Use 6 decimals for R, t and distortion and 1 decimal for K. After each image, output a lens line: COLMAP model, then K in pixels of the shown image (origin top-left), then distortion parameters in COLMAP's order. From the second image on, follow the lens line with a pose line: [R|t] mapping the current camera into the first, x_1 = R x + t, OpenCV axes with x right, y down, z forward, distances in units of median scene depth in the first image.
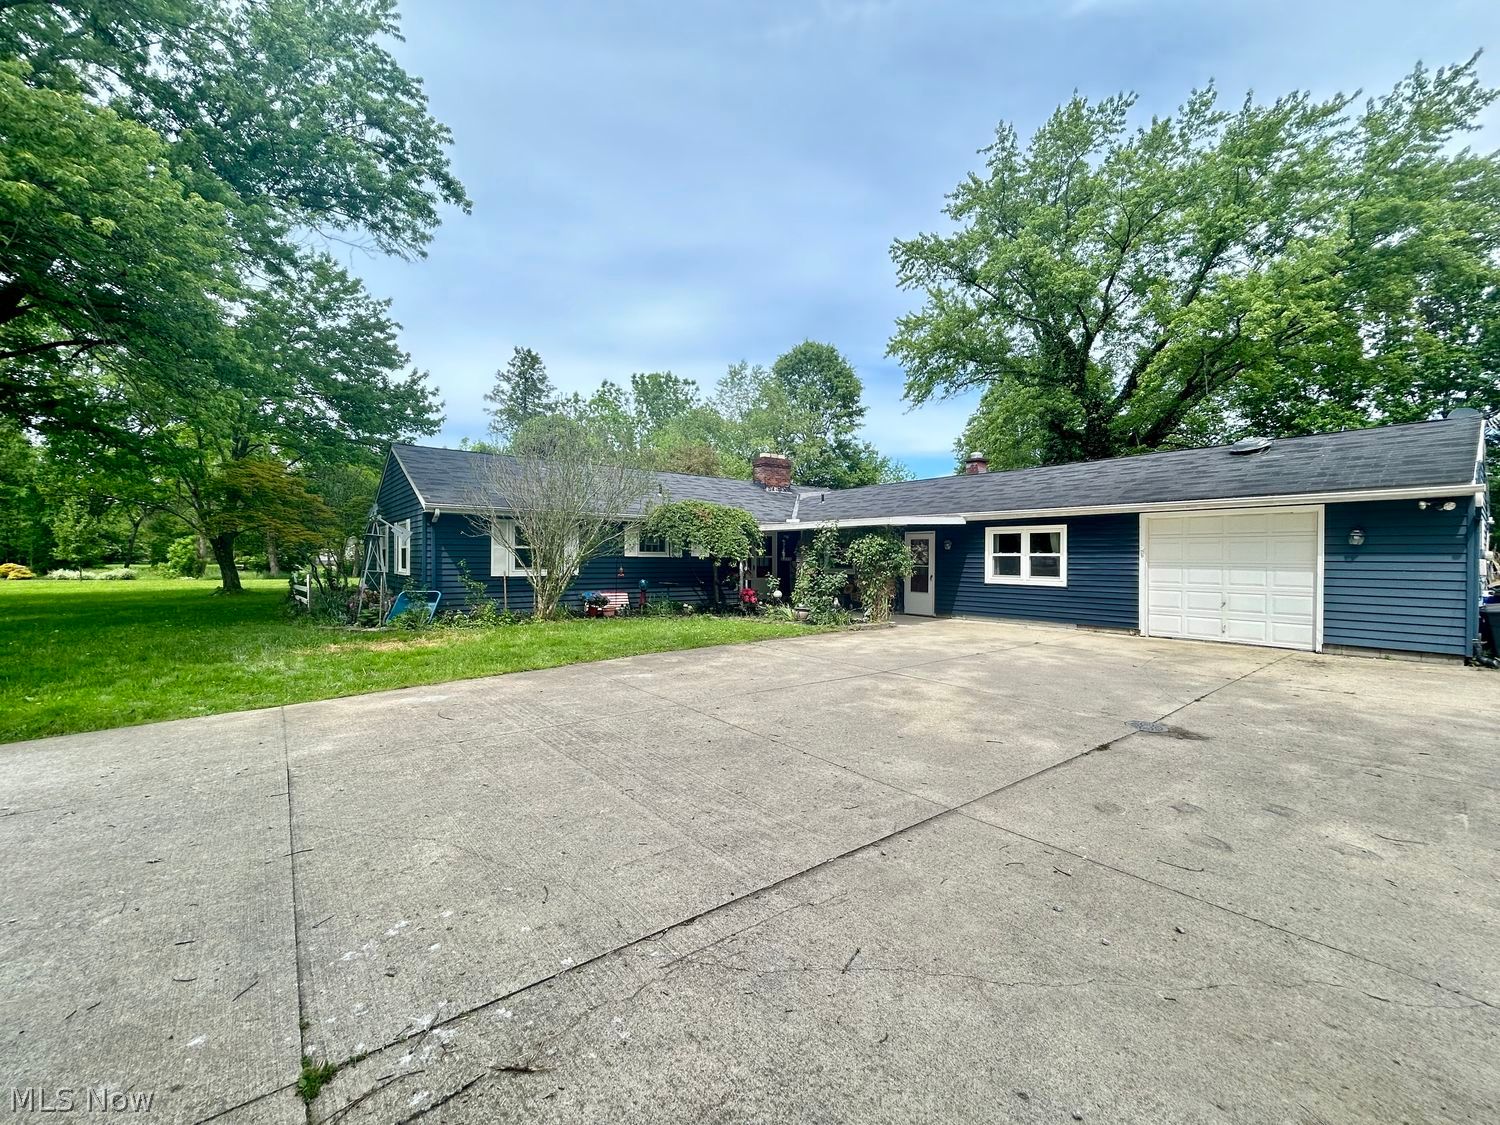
lens RADIAL K [[611.2, 0, 748.6], [0, 611.2, 559.7], [0, 0, 1]] dist [-0.001854, 0.000794]
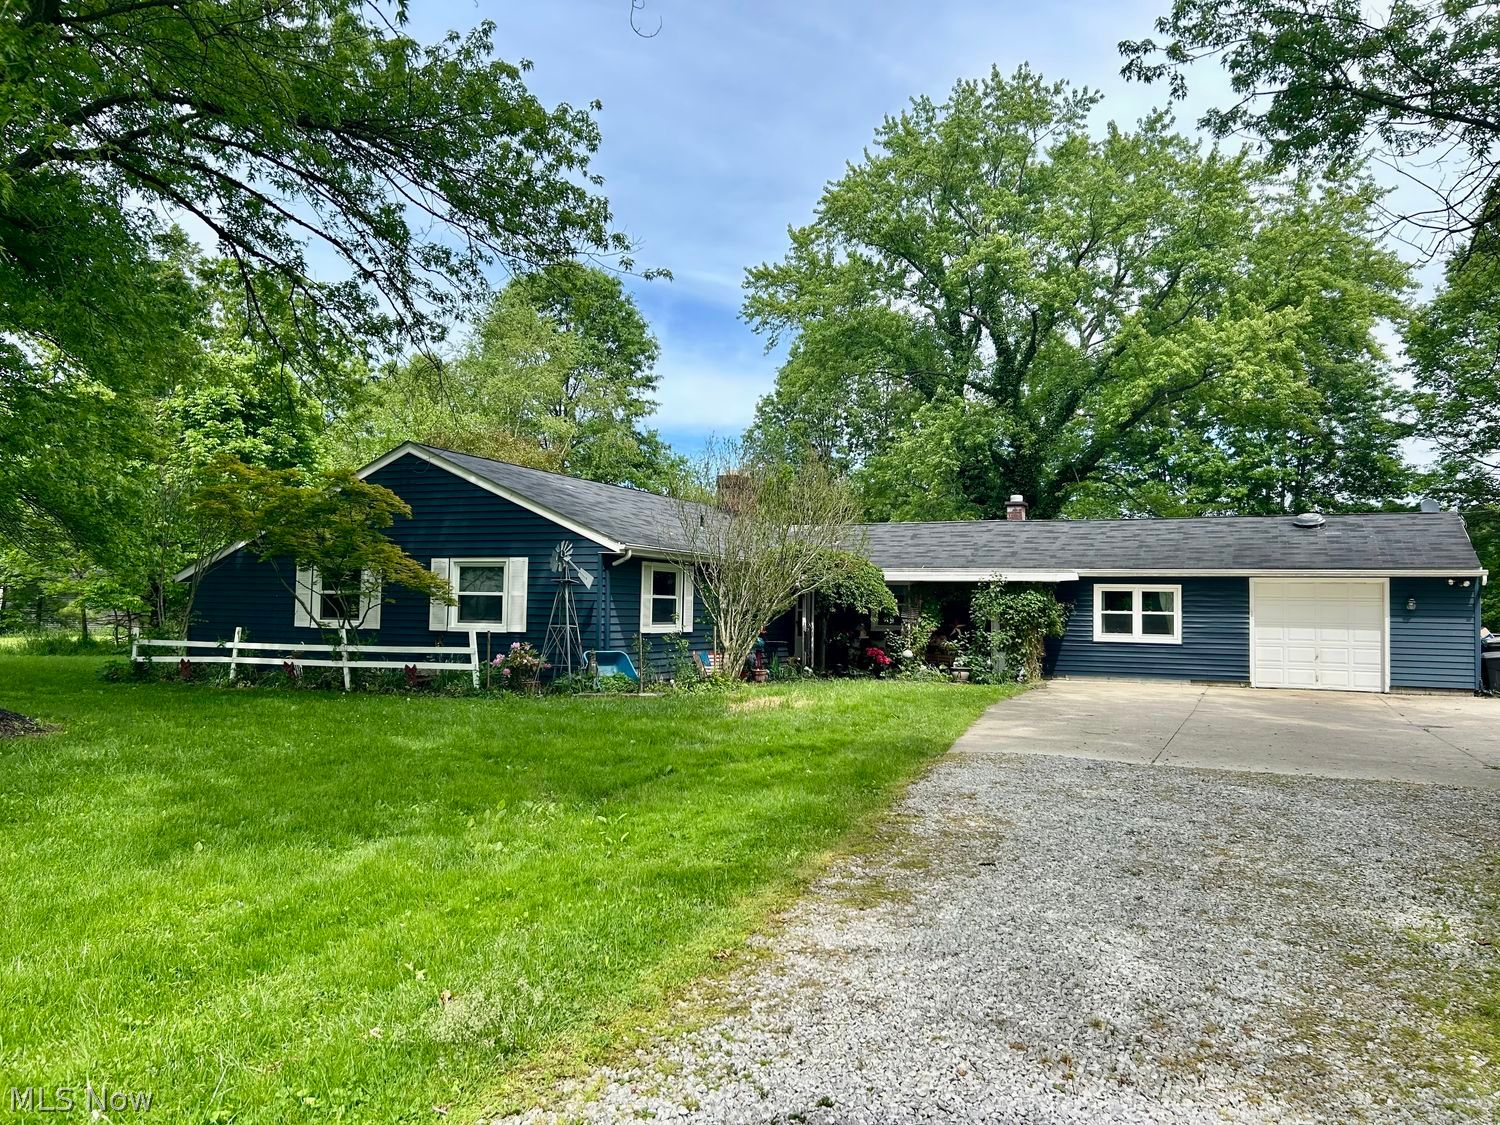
lens RADIAL K [[1133.8, 0, 746.5], [0, 1133.8, 556.2], [0, 0, 1]] dist [0.035510, -0.034454]
pose [[0.890331, 0.031270, 0.454239, -1.220390], [-0.009763, 0.998721, -0.049617, -0.002404], [-0.455210, 0.039741, 0.889497, -0.476046]]
